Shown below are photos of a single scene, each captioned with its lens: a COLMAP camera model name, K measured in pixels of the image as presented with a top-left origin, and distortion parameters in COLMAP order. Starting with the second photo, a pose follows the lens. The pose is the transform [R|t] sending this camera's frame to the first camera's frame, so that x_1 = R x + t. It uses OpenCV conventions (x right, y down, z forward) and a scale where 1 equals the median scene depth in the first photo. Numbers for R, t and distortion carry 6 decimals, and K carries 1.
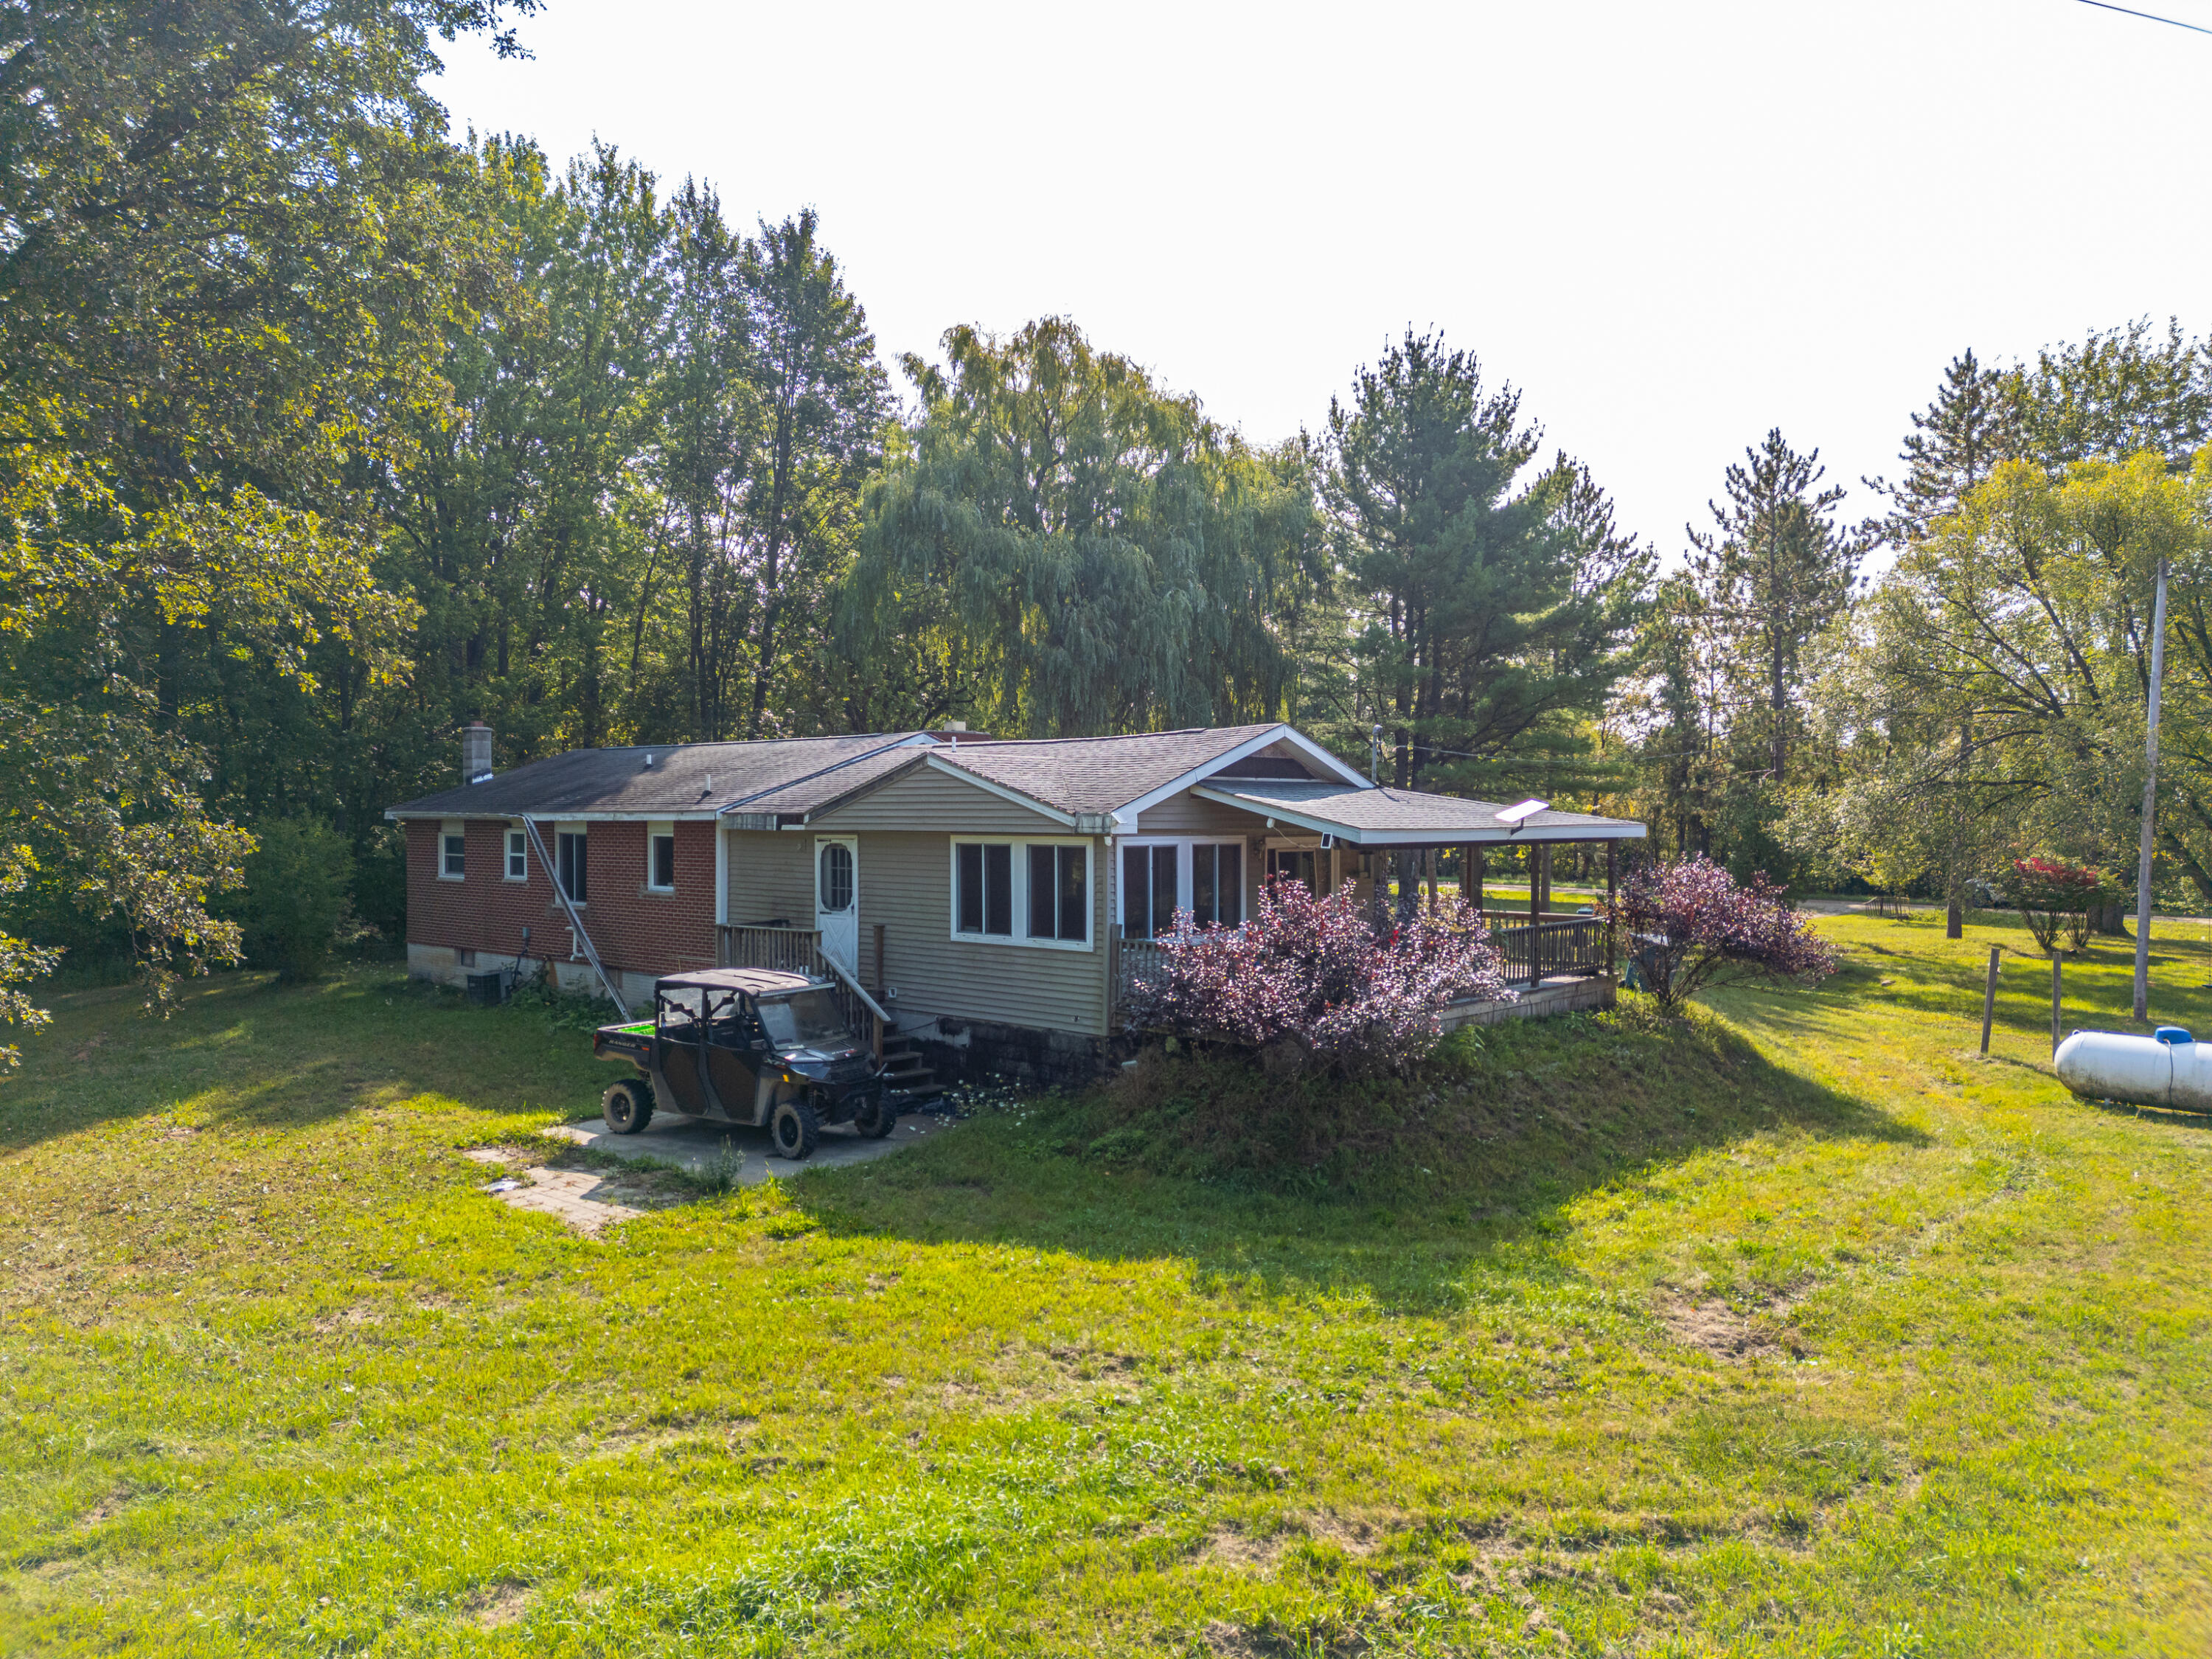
lens RADIAL K [[1559.8, 0, 1101.3], [0, 1559.8, 829.2], [0, 0, 1]] dist [0.073805, -0.064681]
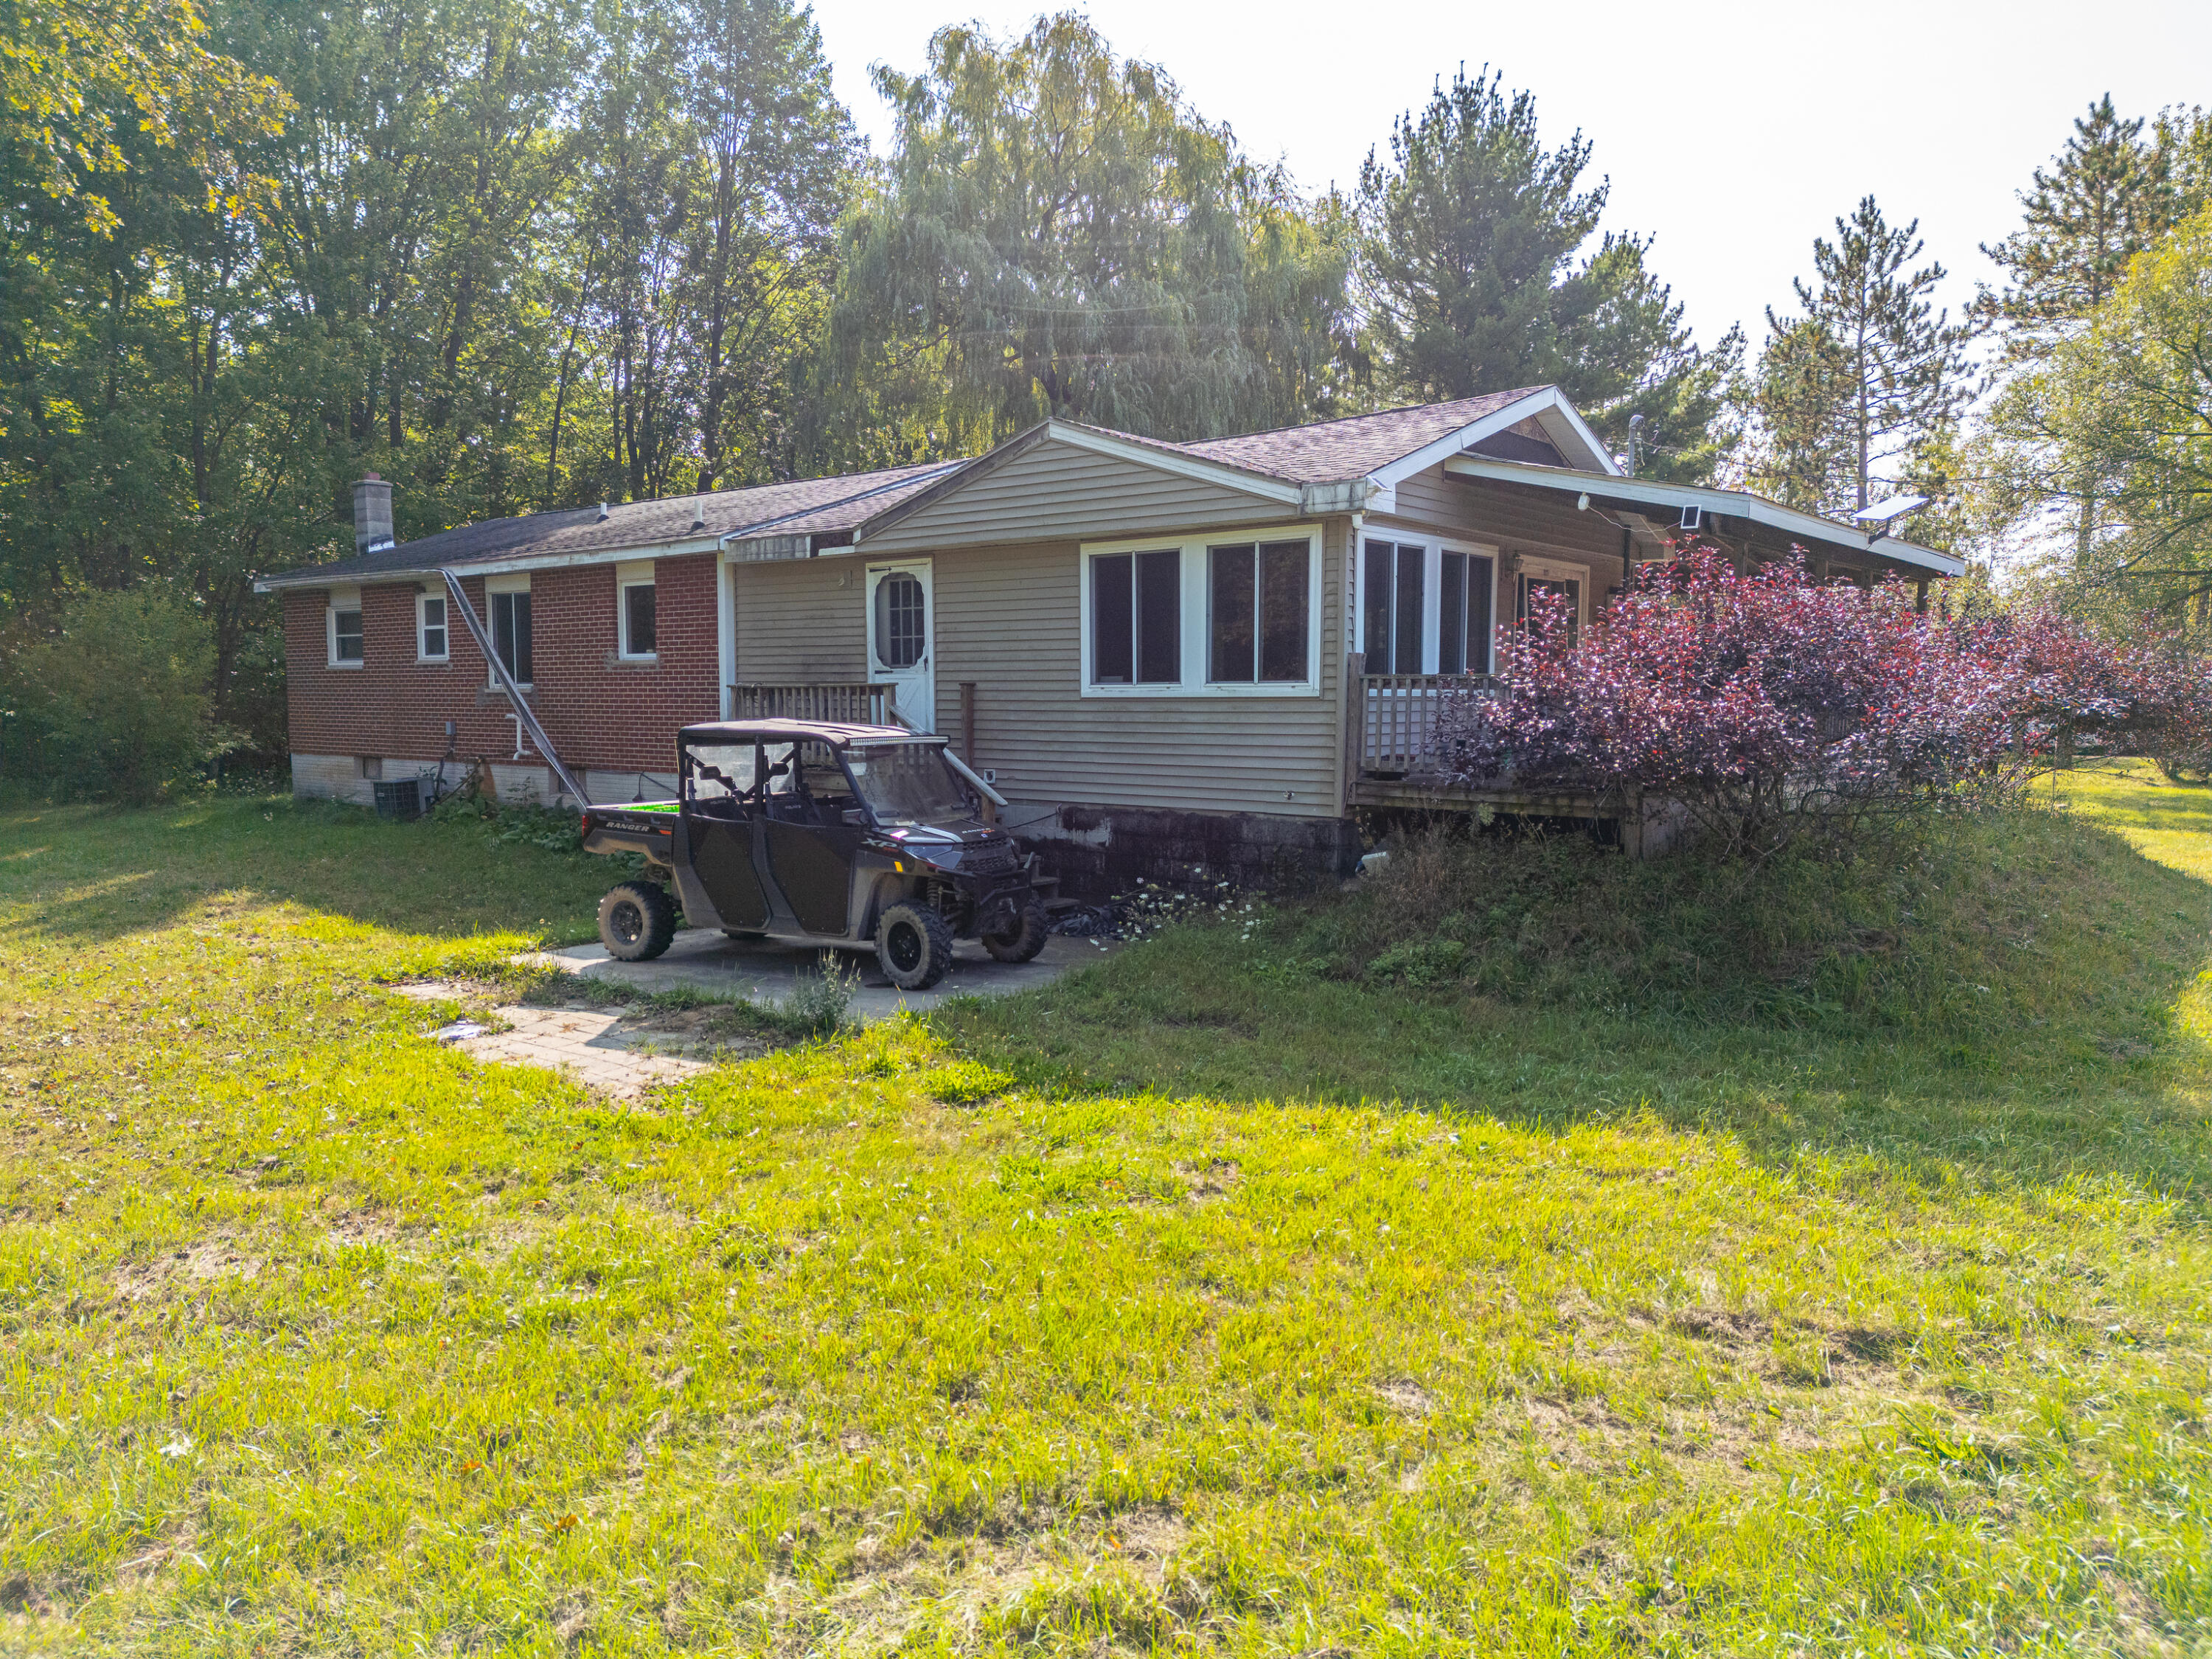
lens RADIAL K [[1559.8, 0, 1103.3], [0, 1559.8, 825.3], [0, 0, 1]] dist [0.073805, -0.064681]
pose [[0.998238, -0.004388, 0.059180, -0.133871], [0.000199, 0.997505, 0.070600, 0.083232], [-0.059342, -0.070464, 0.995748, 0.305471]]
